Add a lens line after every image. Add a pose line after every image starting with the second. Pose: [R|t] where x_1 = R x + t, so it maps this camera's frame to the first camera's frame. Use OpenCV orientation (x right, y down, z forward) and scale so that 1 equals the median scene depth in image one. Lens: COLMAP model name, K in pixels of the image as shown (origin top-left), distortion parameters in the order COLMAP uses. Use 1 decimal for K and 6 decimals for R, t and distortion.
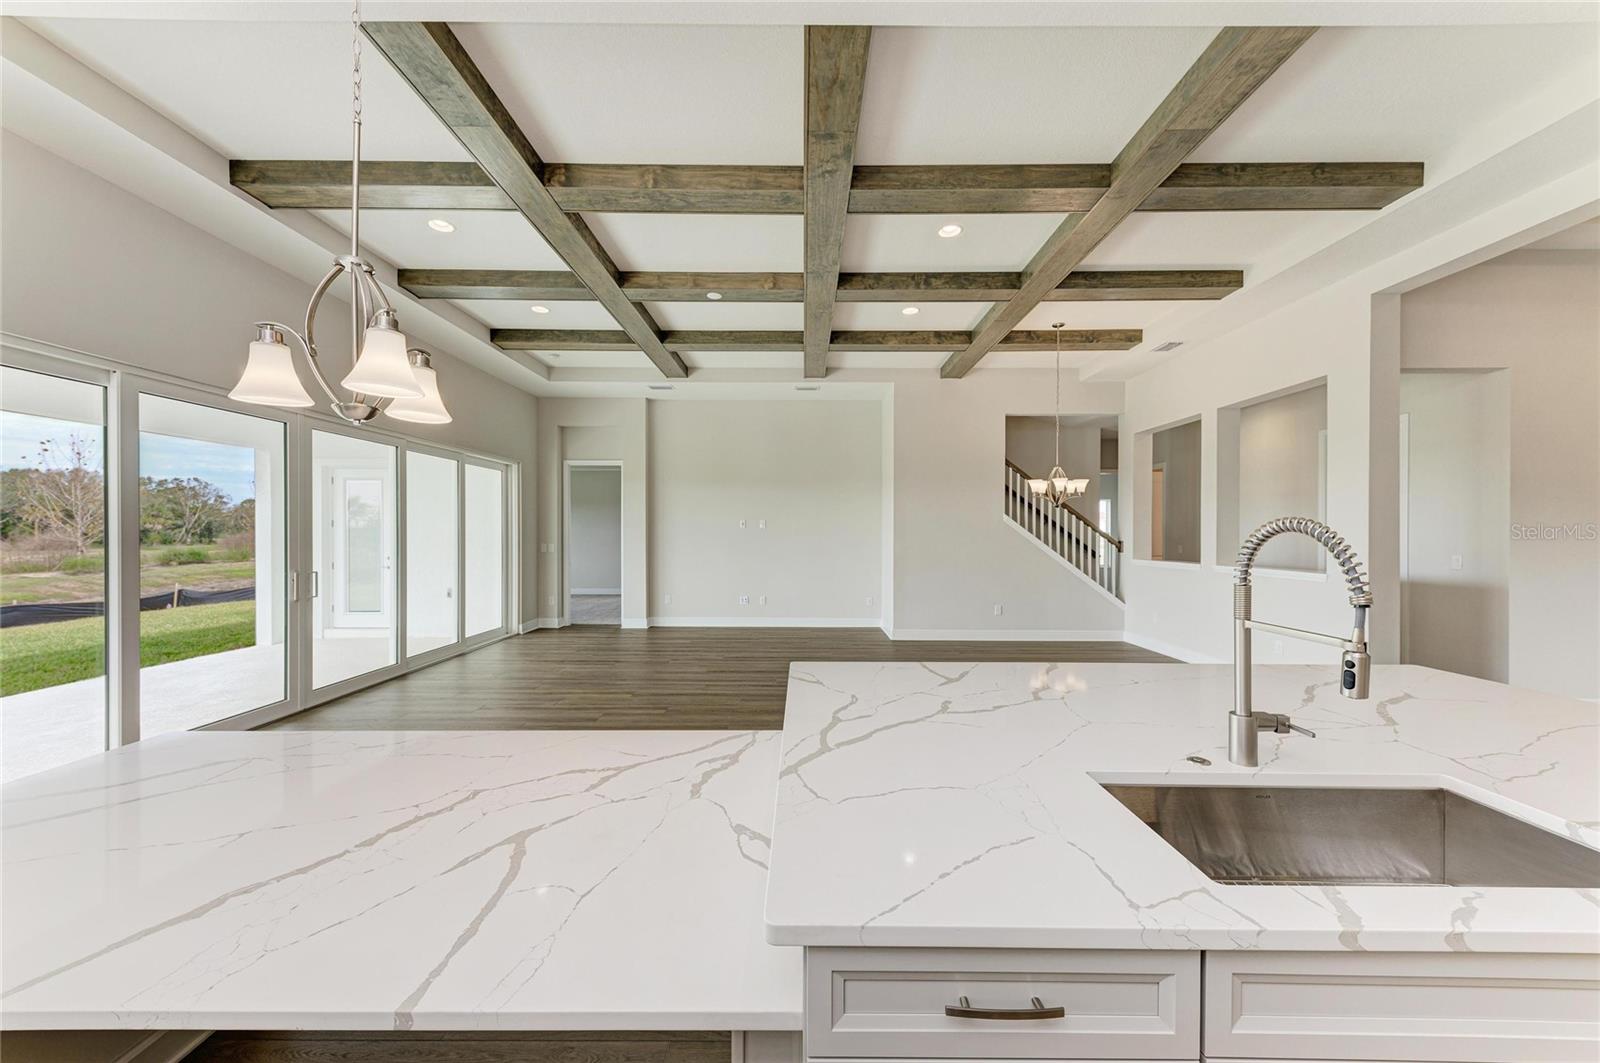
lens RADIAL K [[614.9, 0, 798.4], [0, 614.9, 519.2], [0, 0, 1]] dist [0.017827, -0.002042]
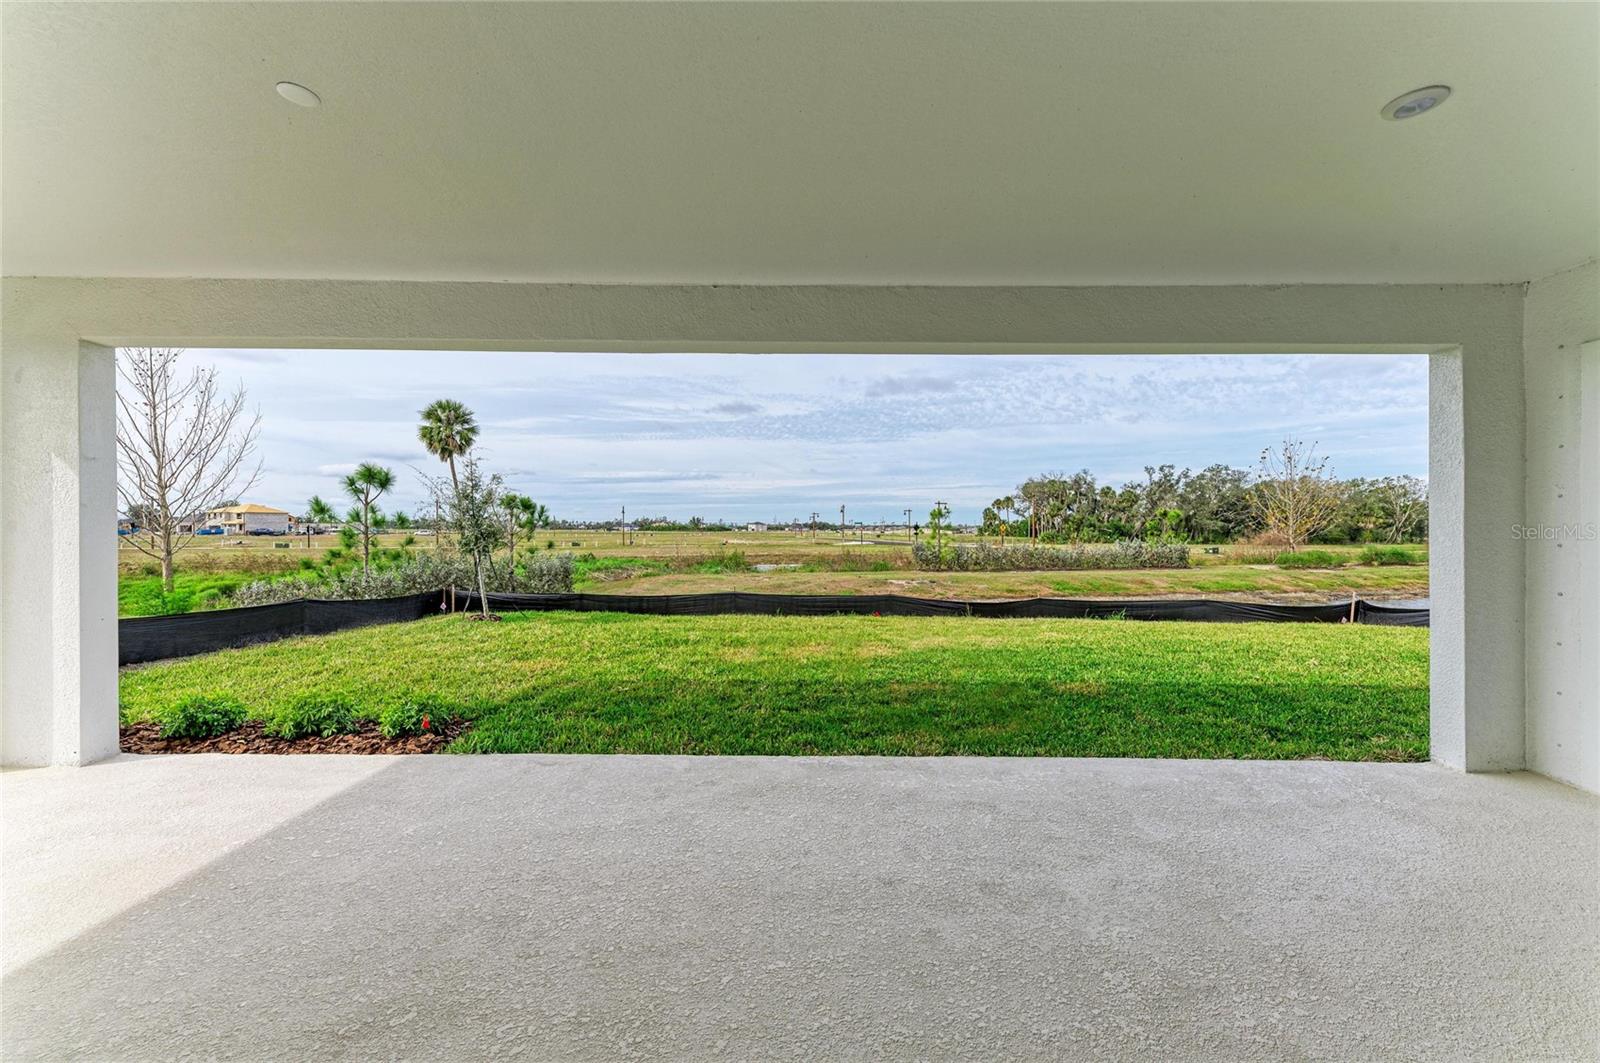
lens RADIAL K [[614.9, 0, 810.7], [0, 614.9, 526.0], [0, 0, 1]] dist [0.017827, -0.002042]
pose [[0.037699, -0.006537, -0.999268, -0.455323], [0.019514, 0.999793, -0.005804, 0.014593], [0.999099, -0.019281, 0.037819, 0.570829]]
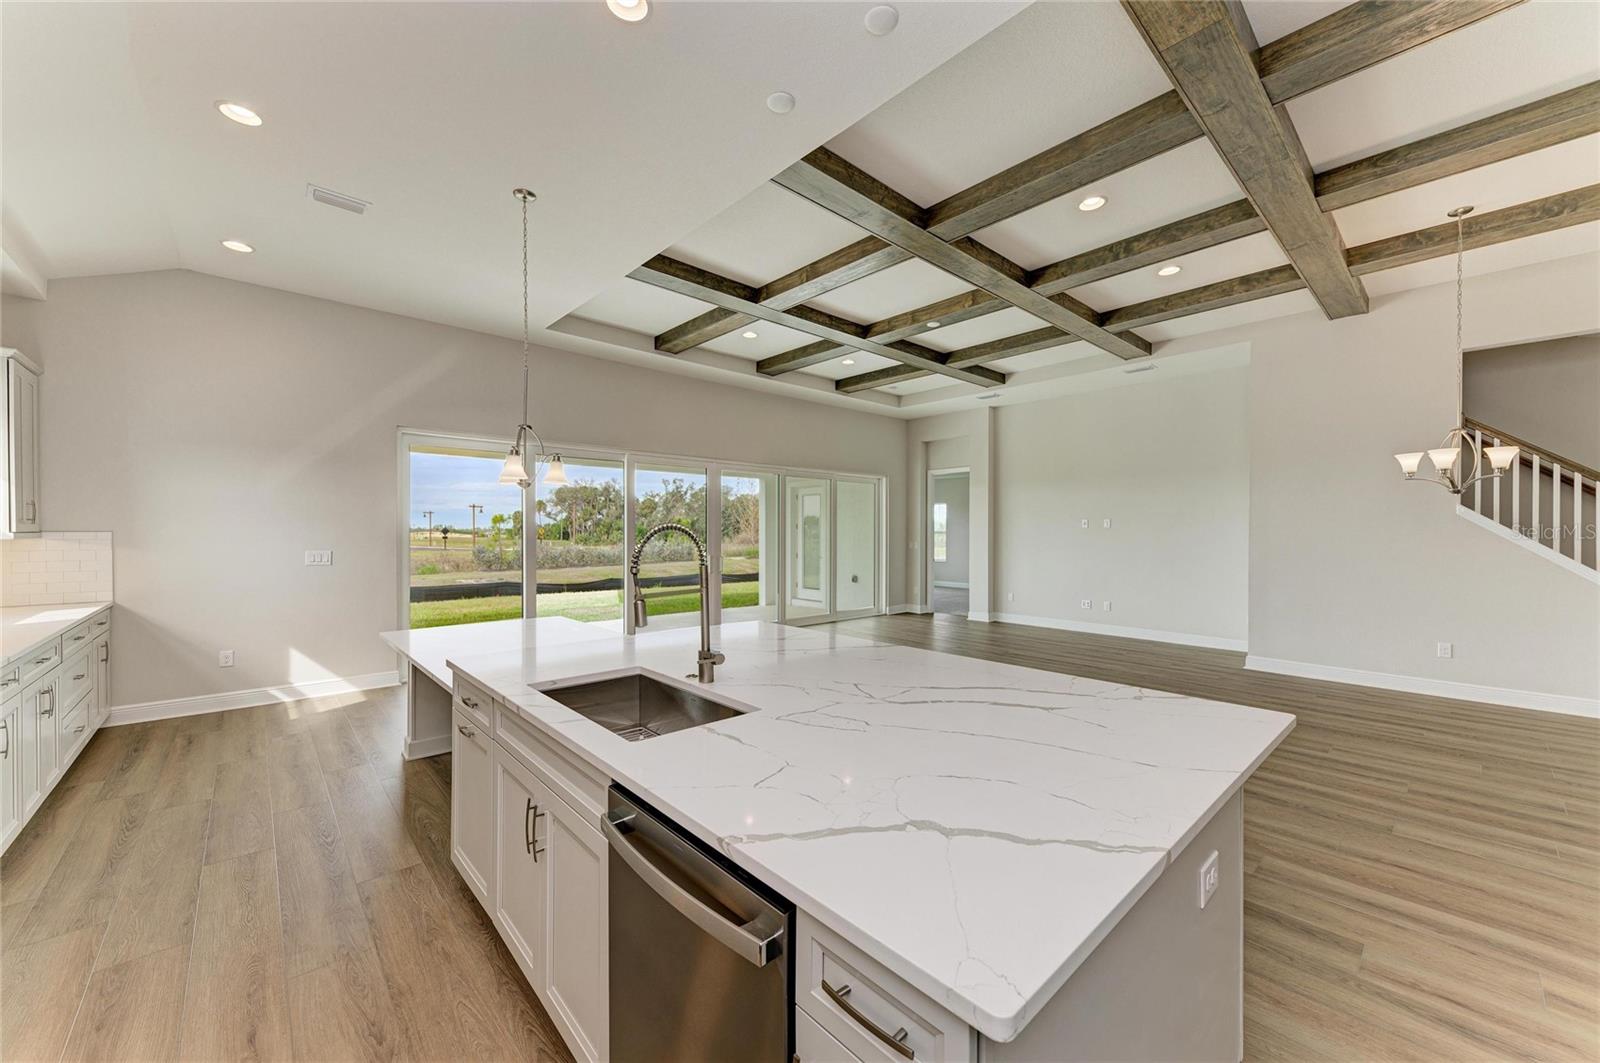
lens RADIAL K [[614.9, 0, 775.5], [0, 614.9, 525.9], [0, 0, 1]] dist [0.017827, -0.002042]
pose [[0.658583, -0.010393, -0.752437, 0.358643], [0.019076, 0.999814, 0.002887, -0.000470], [0.752267, -0.016255, 0.658658, 0.019265]]
